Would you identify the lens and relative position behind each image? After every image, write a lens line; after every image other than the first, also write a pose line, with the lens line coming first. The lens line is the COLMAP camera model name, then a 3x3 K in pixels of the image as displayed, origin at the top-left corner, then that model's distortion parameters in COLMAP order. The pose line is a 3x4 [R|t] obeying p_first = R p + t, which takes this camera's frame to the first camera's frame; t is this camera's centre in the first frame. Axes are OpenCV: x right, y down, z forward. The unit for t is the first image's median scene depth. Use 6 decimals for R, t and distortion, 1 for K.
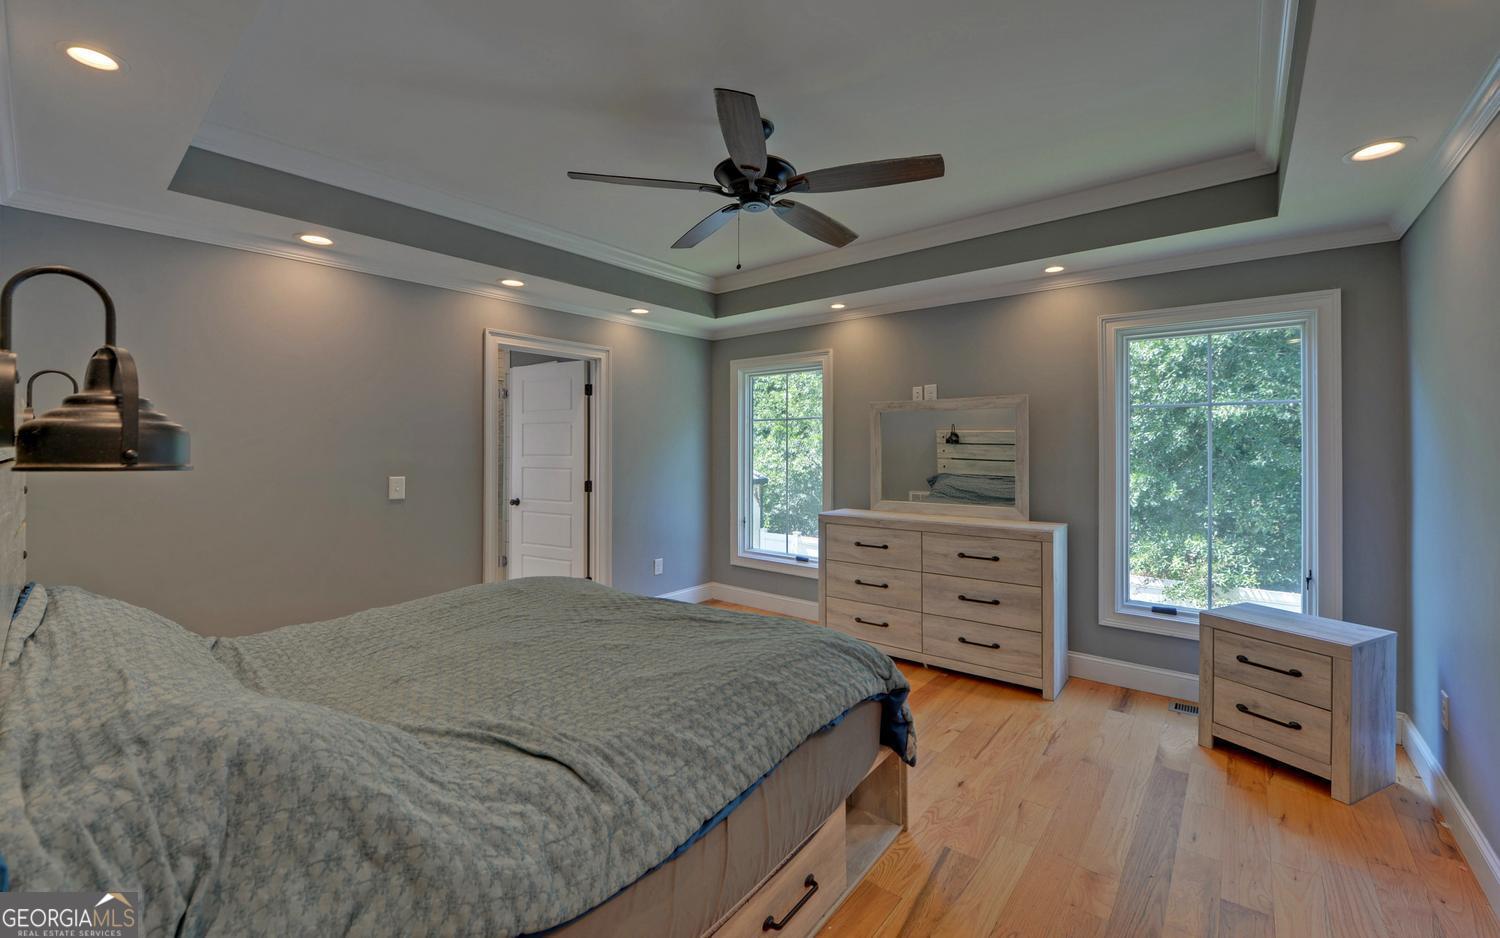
lens RADIAL K [[597.9, 0, 747.2], [0, 597.9, 473.1], [0, 0, 1]] dist [-0.002108, -0.000395]
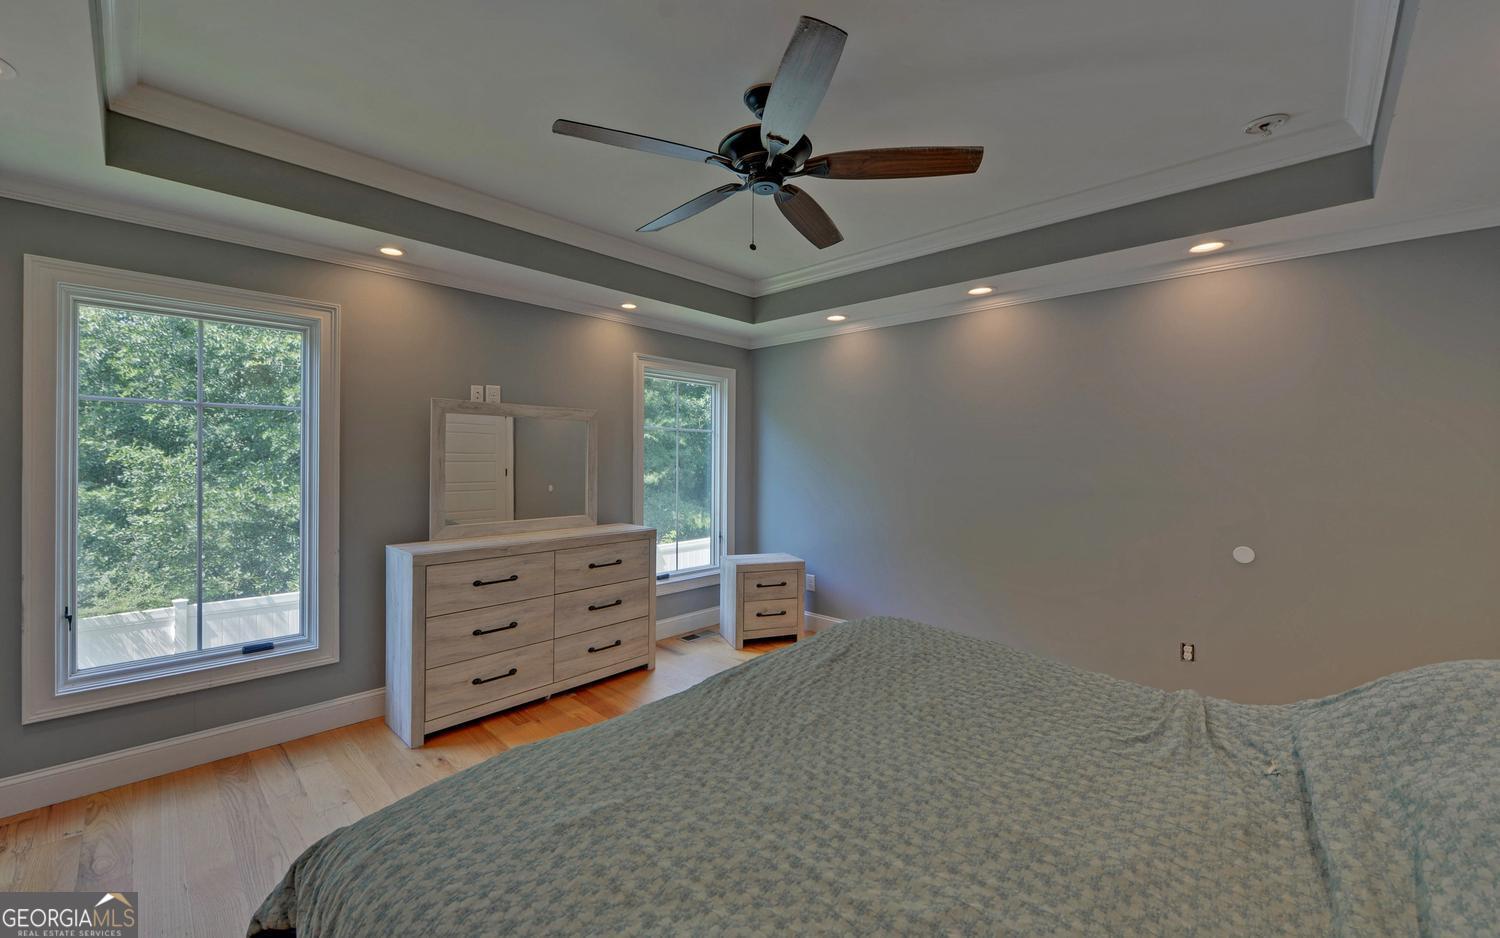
lens RADIAL K [[597.9, 0, 747.2], [0, 597.9, 473.1], [0, 0, 1]] dist [-0.002108, -0.000395]
pose [[0.076483, -0.029839, 0.996624, -0.598622], [0.029714, 0.999176, 0.027635, -0.037496], [-0.996628, 0.027500, 0.077307, 0.637766]]
